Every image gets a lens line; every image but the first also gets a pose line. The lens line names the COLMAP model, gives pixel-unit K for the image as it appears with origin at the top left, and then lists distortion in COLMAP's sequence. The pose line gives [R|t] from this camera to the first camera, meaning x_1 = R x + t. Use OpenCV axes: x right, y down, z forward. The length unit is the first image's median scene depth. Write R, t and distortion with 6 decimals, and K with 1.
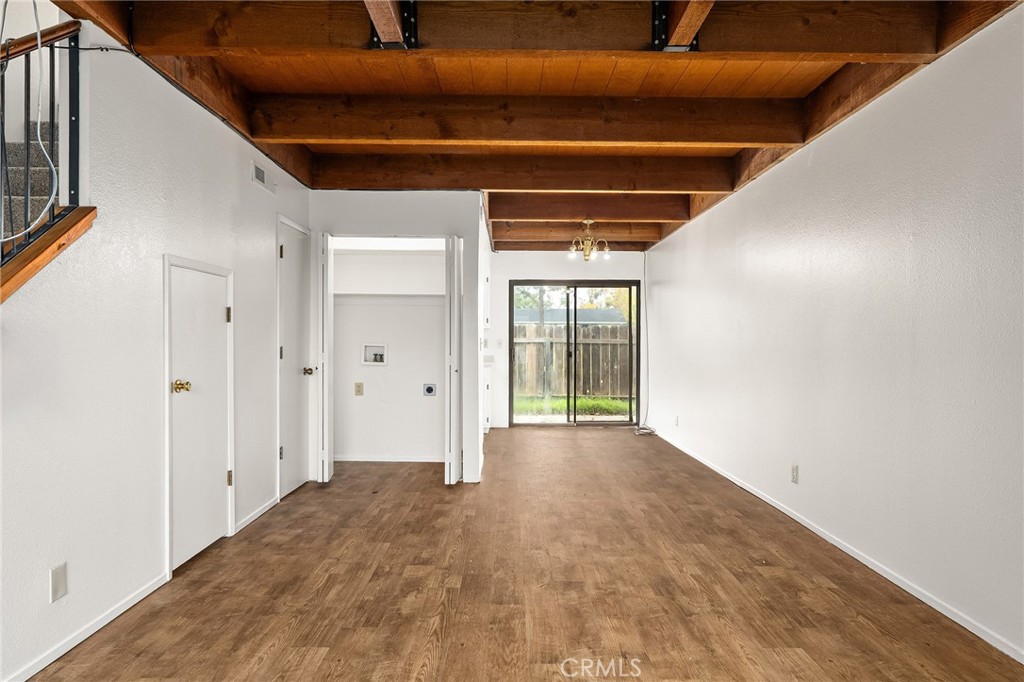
lens RADIAL K [[603.4, 0, 515.8], [0, 603.4, 340.5], [0, 0, 1]] dist [0.001824, 0.000135]
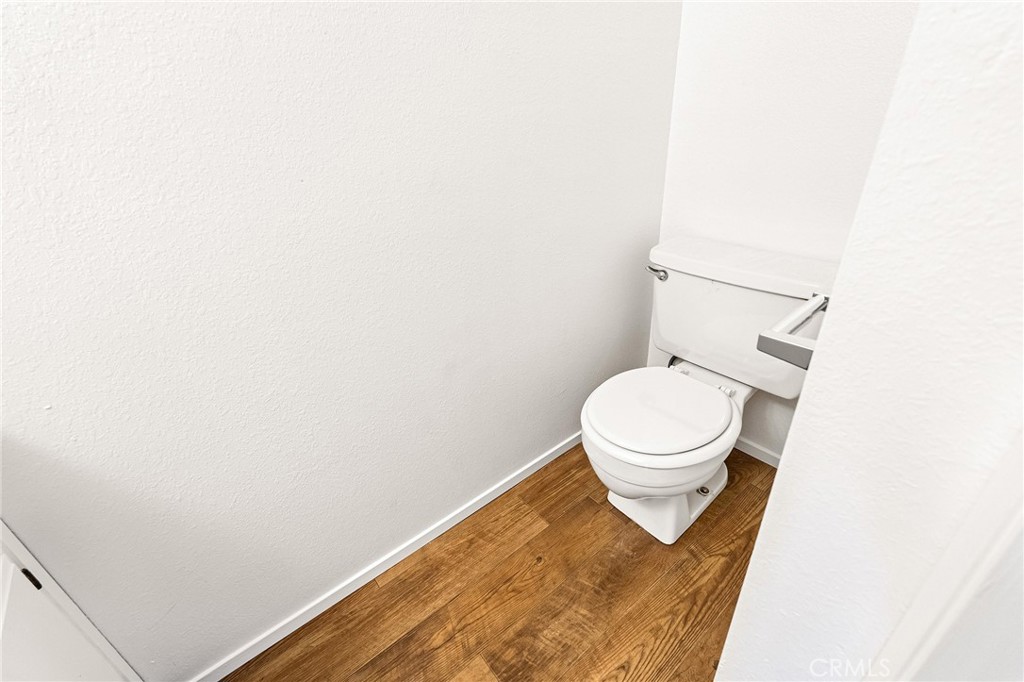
lens RADIAL K [[467.3, 0, 514.8], [0, 467.3, 336.0], [0, 0, 1]] dist [-0.000232, 0.000734]
pose [[0.621349, 0.363644, -0.694038, -0.017147], [0.035796, 0.871680, 0.488767, 0.011809], [0.782716, -0.328538, 0.528600, 1.020346]]
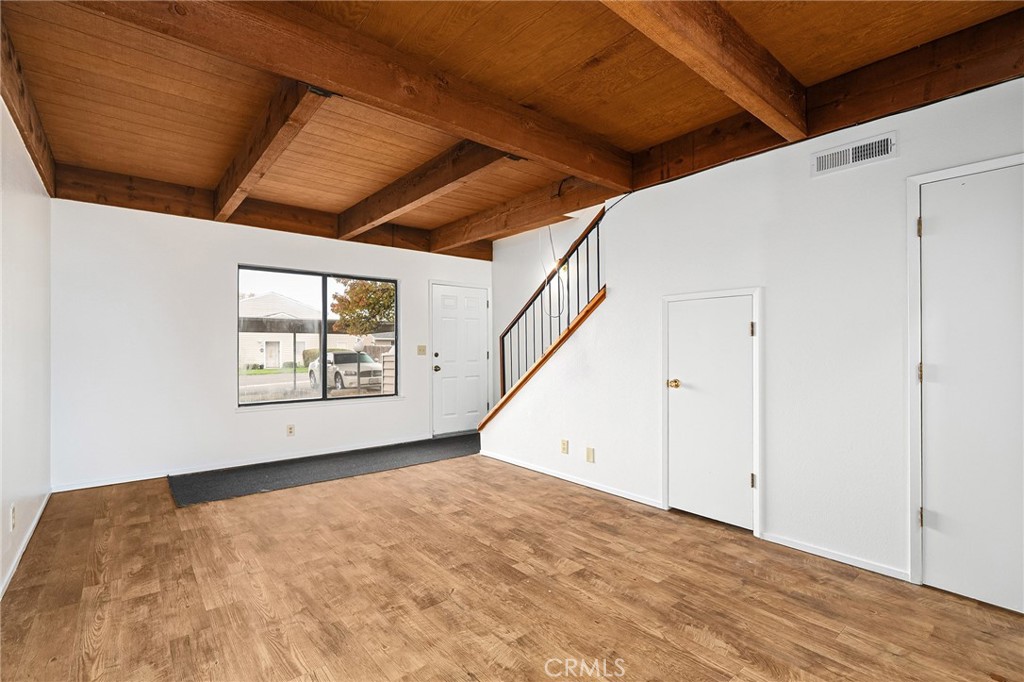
lens RADIAL K [[467.3, 0, 513.6], [0, 467.3, 343.3], [0, 0, 1]] dist [-0.000232, 0.000734]
pose [[-0.770698, -0.005565, -0.637176, 0.488463], [0.000107, 0.999961, -0.008862, -0.012389], [0.637200, -0.006898, -0.770667, 1.726907]]
